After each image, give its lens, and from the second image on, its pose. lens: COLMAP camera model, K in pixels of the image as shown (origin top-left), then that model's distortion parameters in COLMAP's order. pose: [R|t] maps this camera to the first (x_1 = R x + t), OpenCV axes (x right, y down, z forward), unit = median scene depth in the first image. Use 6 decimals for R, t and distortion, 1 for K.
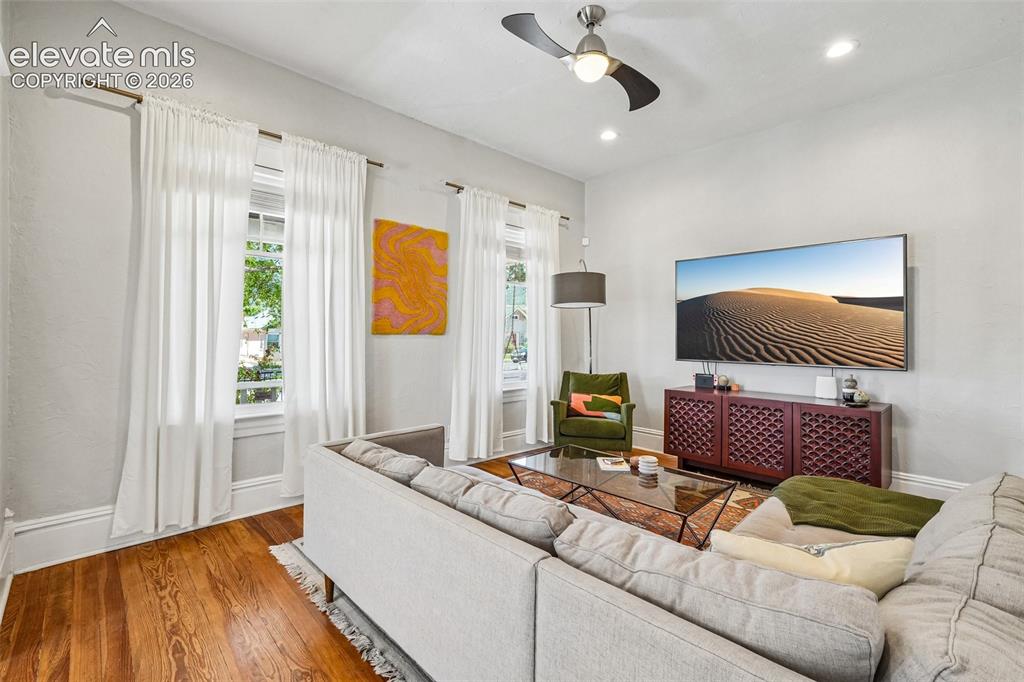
lens RADIAL K [[445.3, 0, 512.1], [0, 445.3, 334.1], [0, 0, 1]] dist [-0.000697, 0.000034]
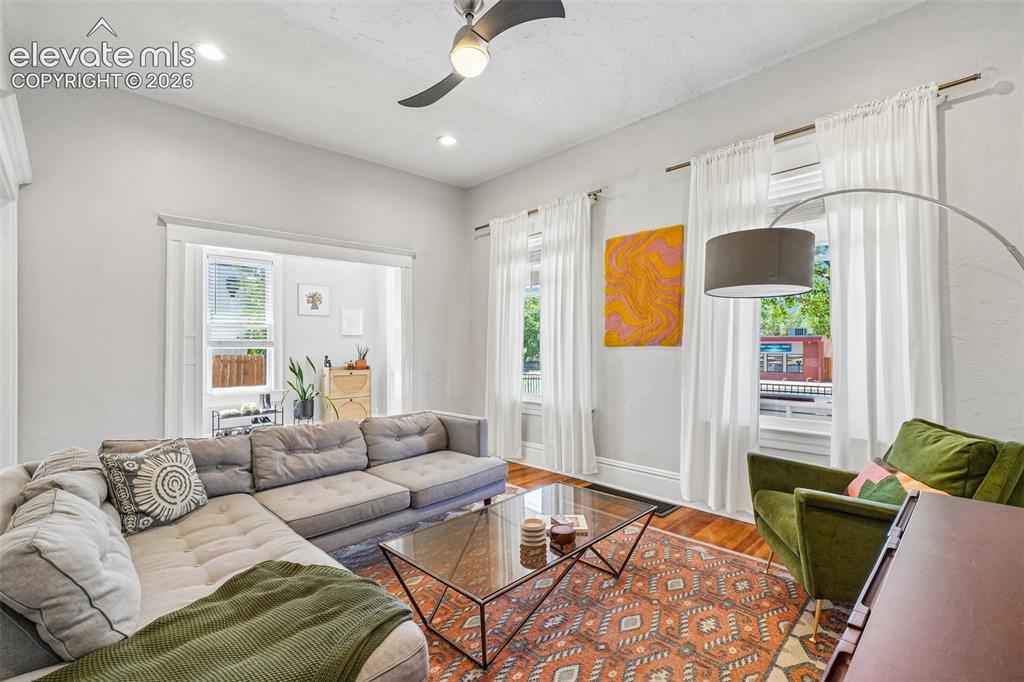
lens RADIAL K [[445.3, 0, 517.0], [0, 445.3, 344.2], [0, 0, 1]] dist [-0.000697, 0.000034]
pose [[0.050726, -0.011955, -0.998641, 0.744900], [0.017920, 0.999778, -0.011058, 0.003473], [0.998552, -0.017335, 0.050929, 0.705761]]
